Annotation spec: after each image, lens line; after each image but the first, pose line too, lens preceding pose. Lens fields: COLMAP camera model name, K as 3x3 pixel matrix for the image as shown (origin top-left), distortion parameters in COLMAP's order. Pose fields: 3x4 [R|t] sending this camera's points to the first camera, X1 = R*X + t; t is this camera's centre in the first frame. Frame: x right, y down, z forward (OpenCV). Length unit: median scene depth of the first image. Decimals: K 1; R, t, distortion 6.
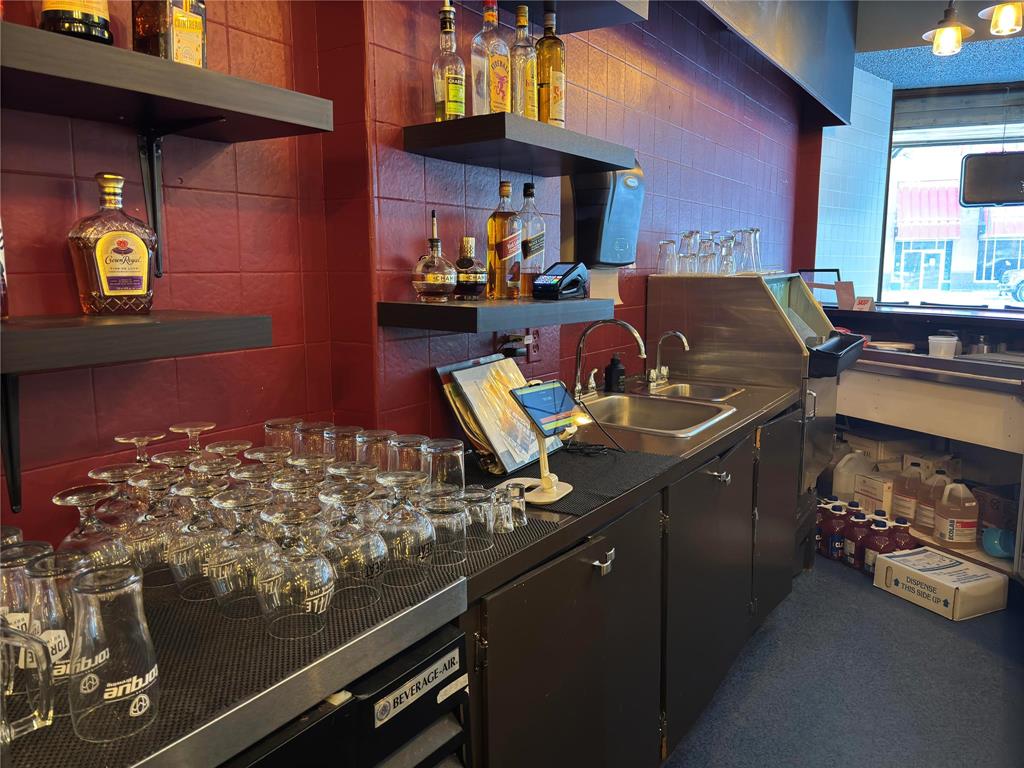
lens RADIAL K [[760.0, 0, 512.0], [0, 760.0, 384.0], [0, 0, 1]] dist [0.059214, -0.090373]
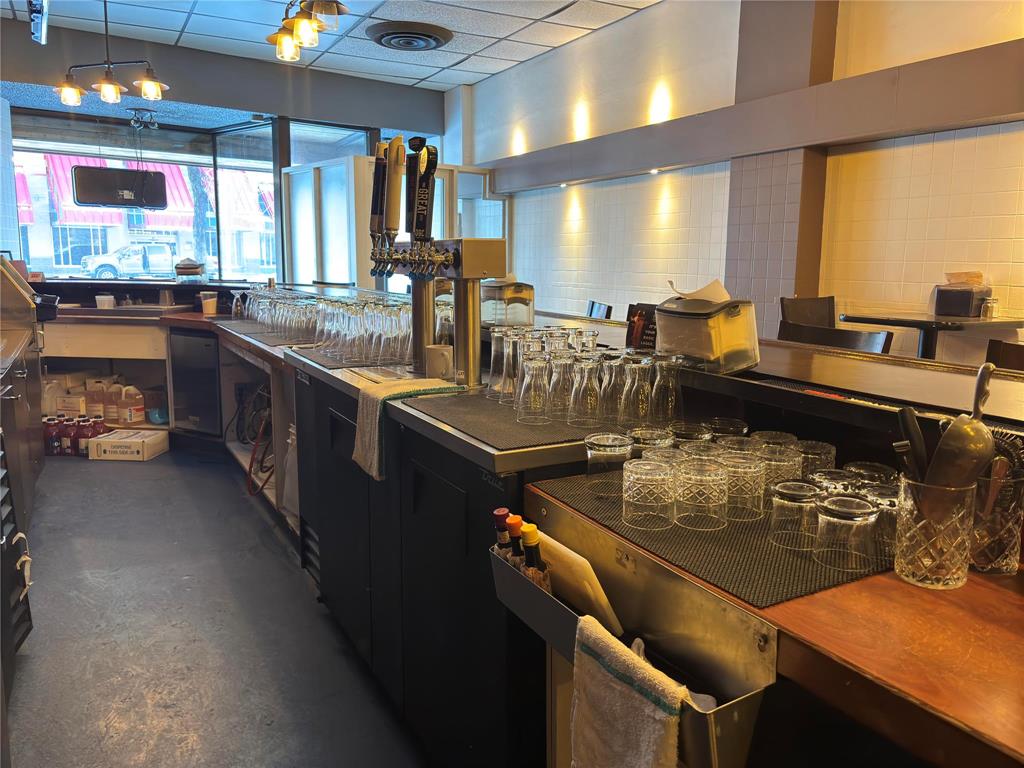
lens RADIAL K [[760.0, 0, 512.0], [0, 760.0, 384.0], [0, 0, 1]] dist [0.059214, -0.090373]
pose [[0.474203, -0.129403, 0.870854, -0.434241], [0.113267, 0.989886, 0.085414, 0.078640], [-0.873099, 0.058135, 0.484064, -0.474509]]
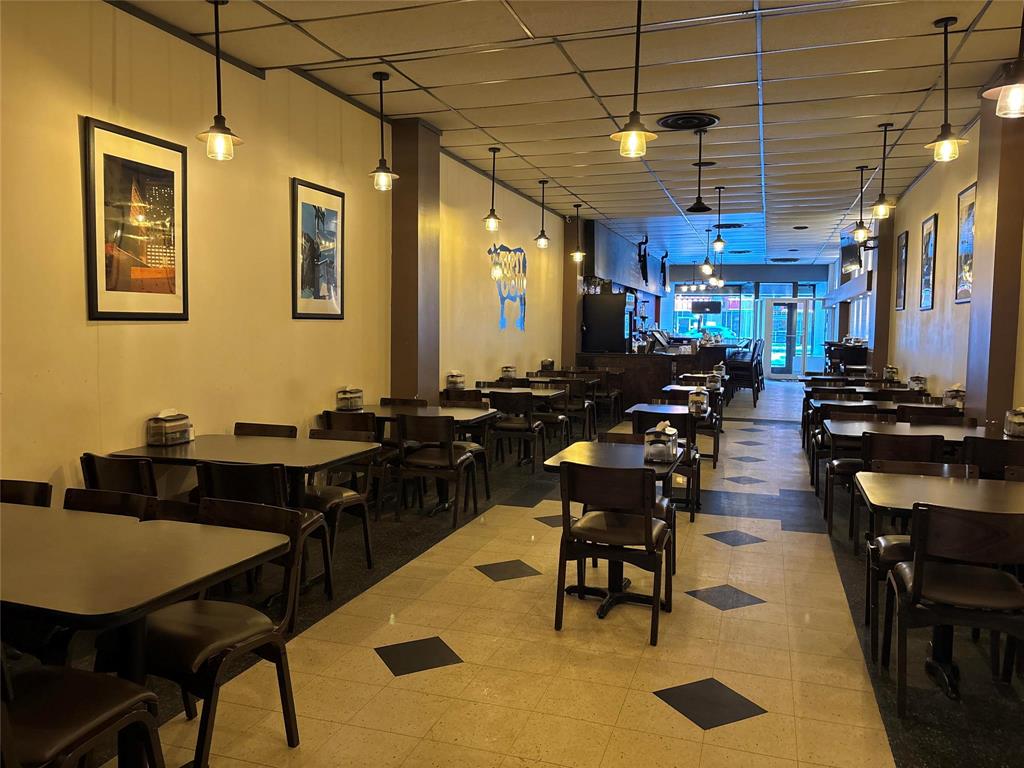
lens RADIAL K [[760.0, 0, 512.0], [0, 760.0, 384.0], [0, 0, 1]] dist [0.059214, -0.090373]
pose [[0.967798, -0.002431, 0.251716, -2.414462], [0.020170, 0.997487, -0.067916, 0.697434], [-0.250918, 0.070806, 0.965415, -4.690779]]
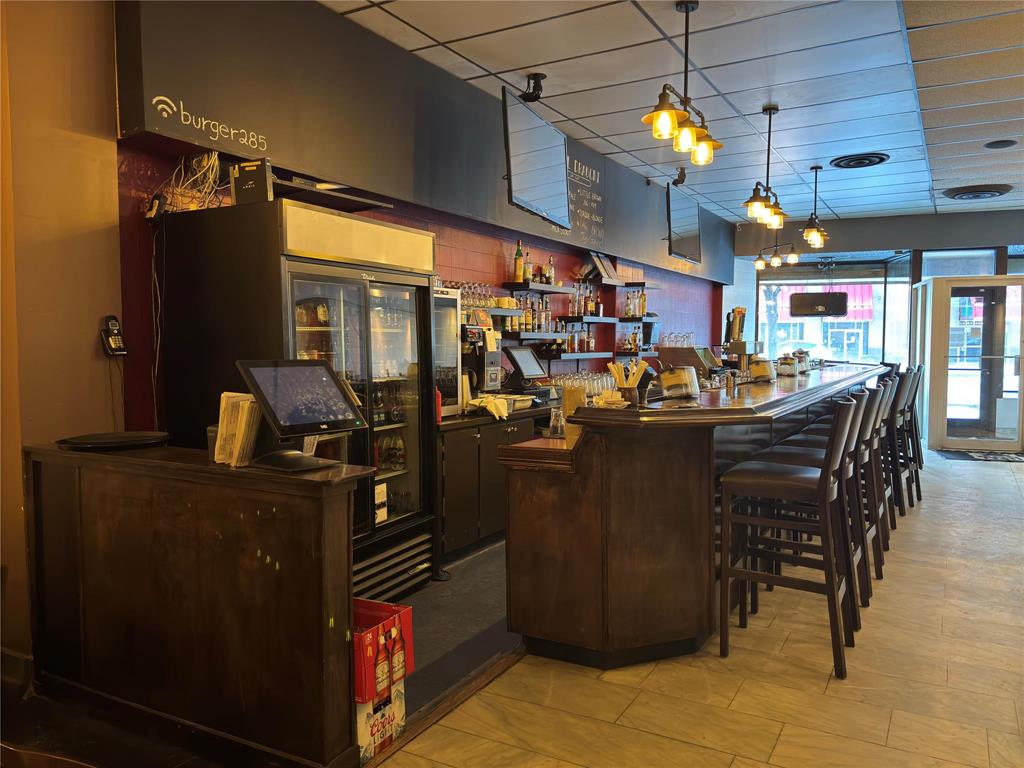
lens RADIAL K [[760.0, 0, 512.0], [0, 760.0, 384.0], [0, 0, 1]] dist [0.059214, -0.090373]
pose [[0.998724, 0.001690, 0.050479, -0.561164], [0.003150, 0.995410, -0.095645, 0.294111], [-0.050409, 0.095682, 0.994135, -1.987503]]
